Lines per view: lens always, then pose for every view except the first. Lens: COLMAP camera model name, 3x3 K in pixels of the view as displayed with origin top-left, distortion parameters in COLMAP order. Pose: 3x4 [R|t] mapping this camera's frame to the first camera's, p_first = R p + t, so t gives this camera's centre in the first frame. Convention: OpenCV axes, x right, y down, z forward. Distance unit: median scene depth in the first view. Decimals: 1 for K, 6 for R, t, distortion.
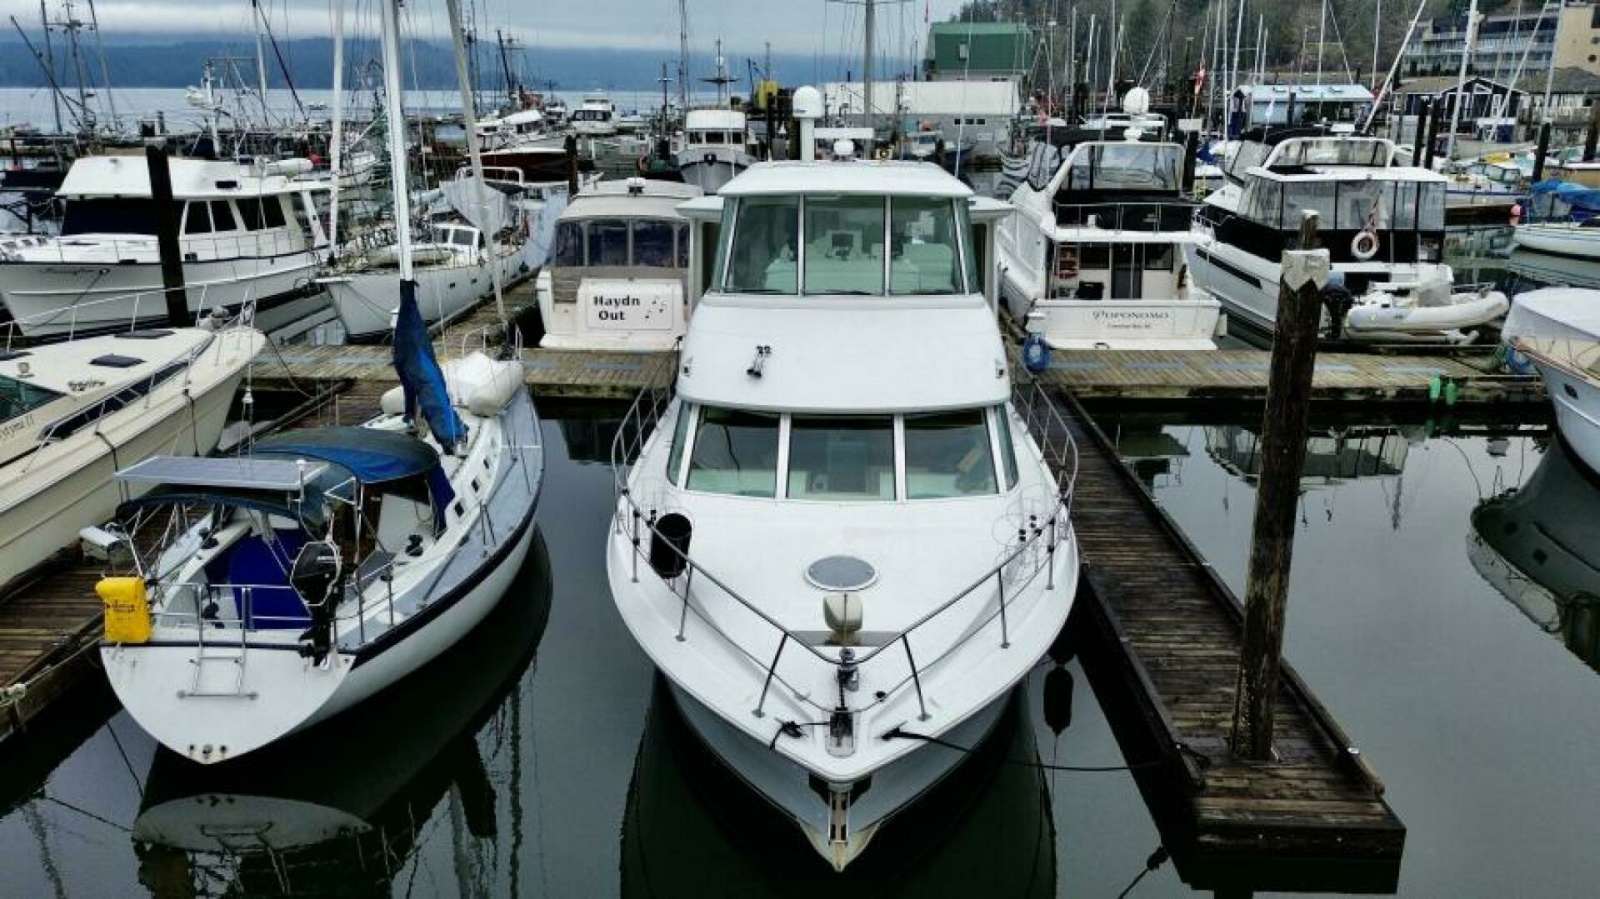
lens RADIAL K [[1176.5, 0, 800.0], [0, 1176.5, 449.5], [0, 0, 1]] dist [0.074291, -0.088039]
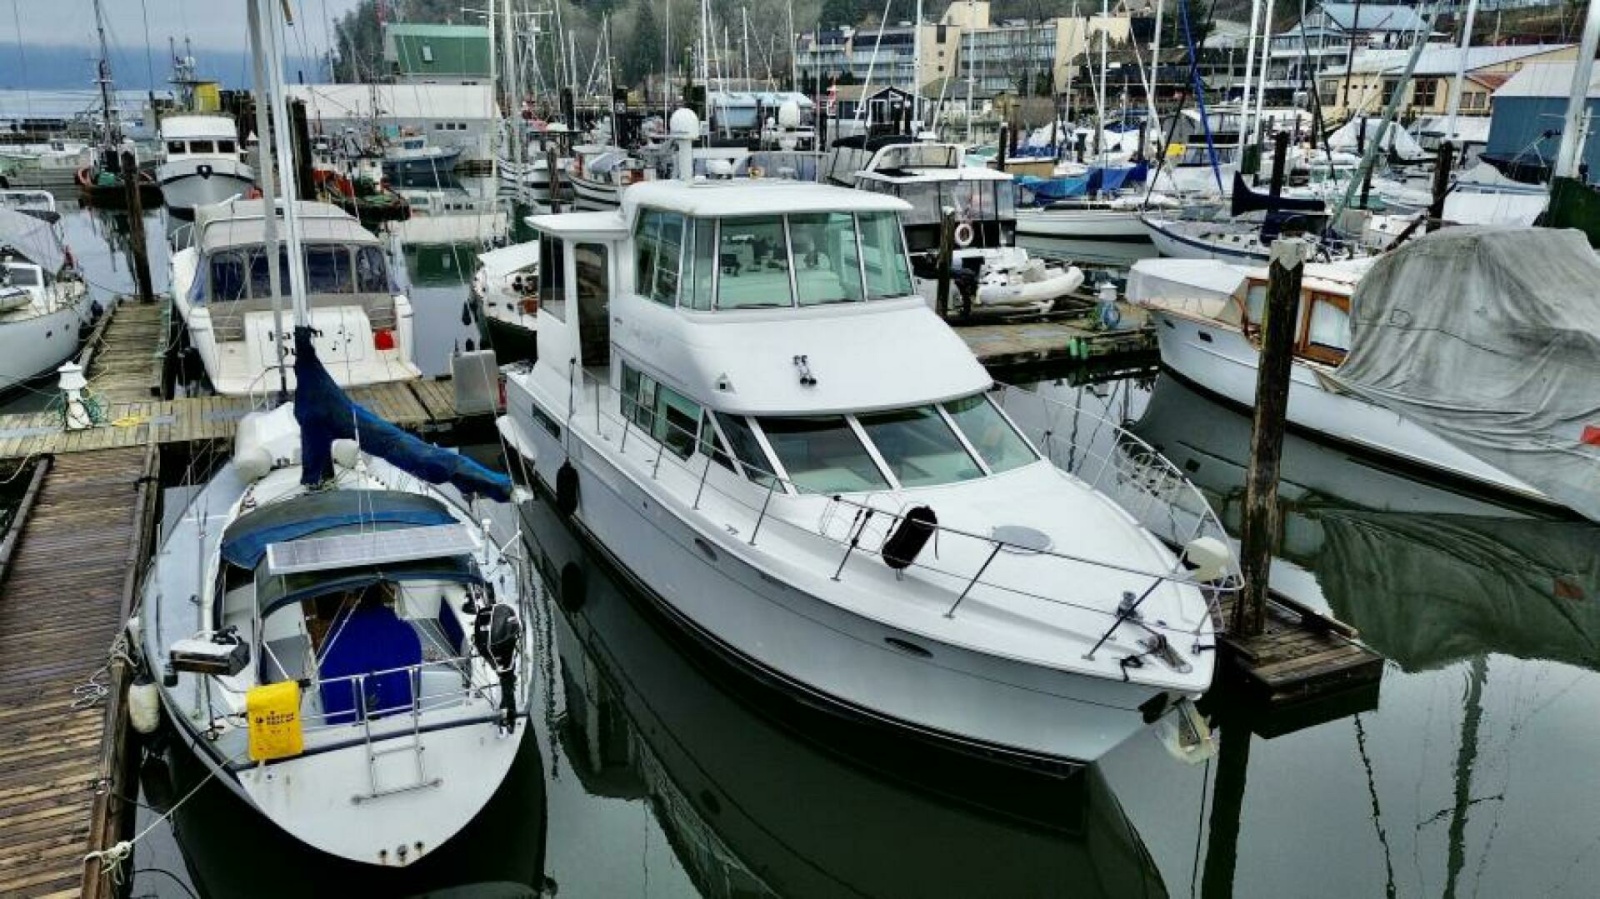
lens RADIAL K [[1176.5, 0, 800.0], [0, 1176.5, 449.5], [0, 0, 1]] dist [0.074291, -0.088039]
pose [[0.895411, -0.128843, 0.426190, -0.198091], [0.129473, 0.991198, 0.027632, -0.013061], [-0.425999, 0.030438, 0.904211, 0.013750]]
